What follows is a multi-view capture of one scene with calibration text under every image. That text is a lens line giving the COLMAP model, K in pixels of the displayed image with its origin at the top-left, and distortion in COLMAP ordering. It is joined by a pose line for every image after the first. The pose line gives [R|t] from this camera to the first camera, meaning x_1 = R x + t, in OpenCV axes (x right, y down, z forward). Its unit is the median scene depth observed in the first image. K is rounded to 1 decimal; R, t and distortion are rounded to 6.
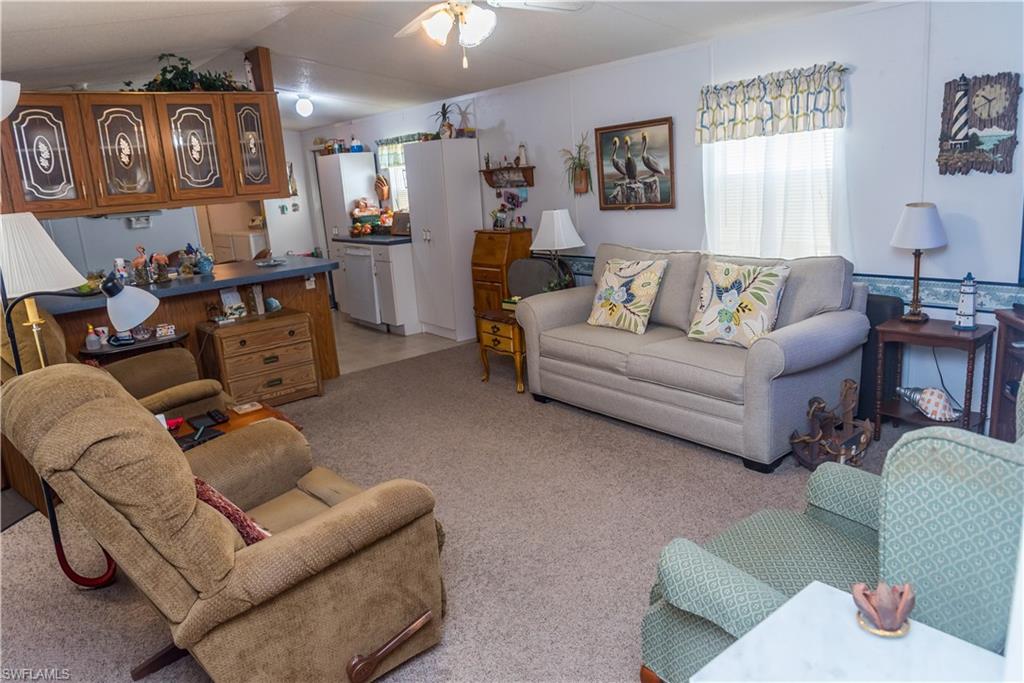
lens RADIAL K [[694.7, 0, 512.0], [0, 694.7, 341.5], [0, 0, 1]] dist [-0.003494, -0.028565]
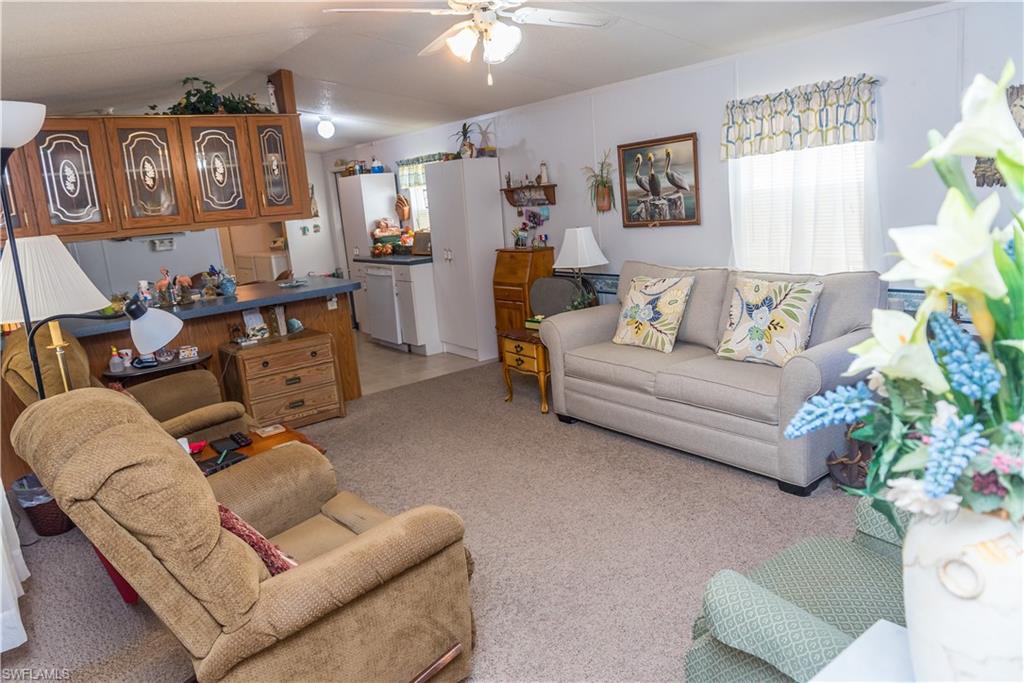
lens RADIAL K [[694.7, 0, 512.0], [0, 694.7, 341.5], [0, 0, 1]] dist [-0.003494, -0.028565]
pose [[0.999631, -0.007158, -0.026206, -0.007606], [0.006448, 0.999613, -0.027071, -0.001235], [0.026390, 0.026892, 0.999290, 0.013421]]
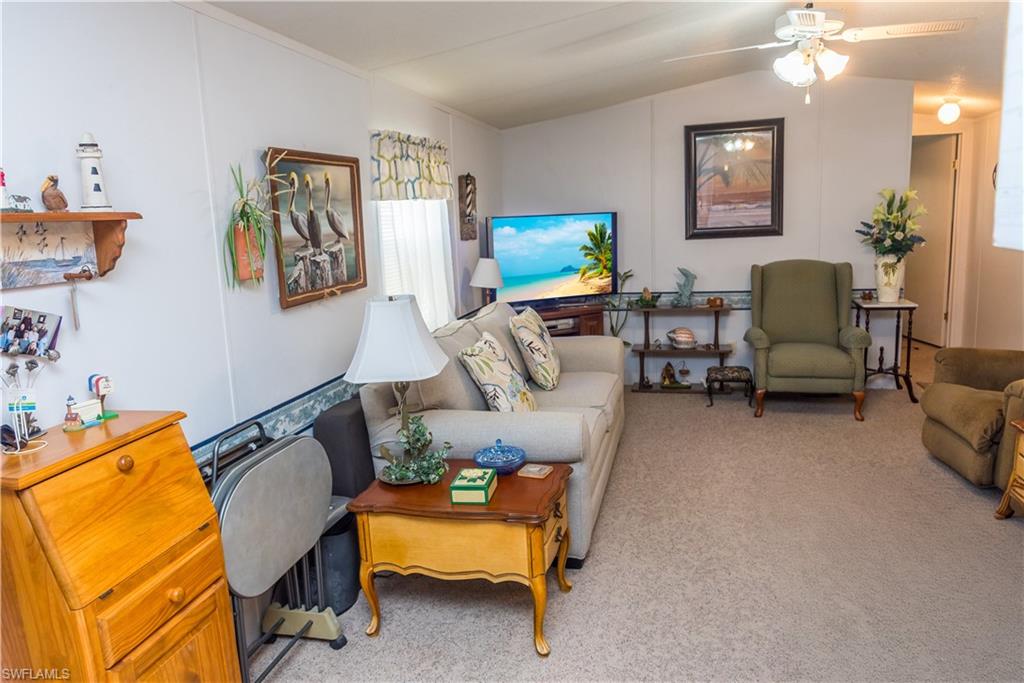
lens RADIAL K [[694.7, 0, 512.0], [0, 694.7, 341.5], [0, 0, 1]] dist [-0.003494, -0.028565]
pose [[-0.600570, -0.046589, 0.798213, -0.407701], [0.267682, 0.928979, 0.255624, -0.273977], [-0.753433, 0.367188, -0.545446, 1.261440]]
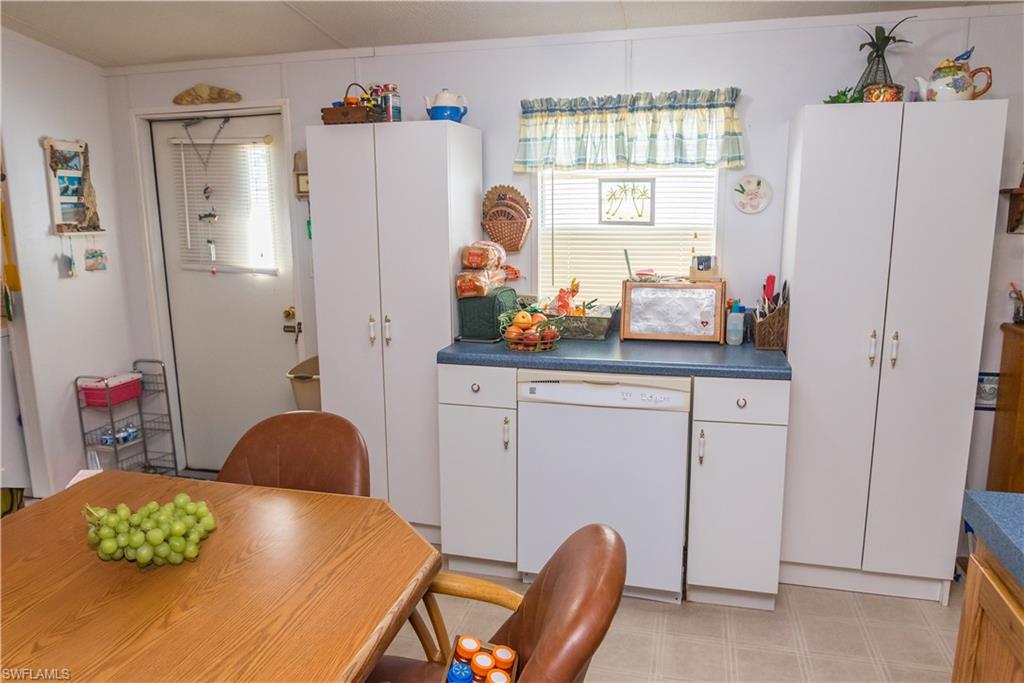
lens RADIAL K [[694.7, 0, 512.0], [0, 694.7, 341.5], [0, 0, 1]] dist [-0.003494, -0.028565]
pose [[0.803839, -0.049594, 0.592776, -0.684469], [0.093161, 0.994717, -0.043110, -0.215324], [-0.587506, 0.089877, 0.804213, 1.091102]]
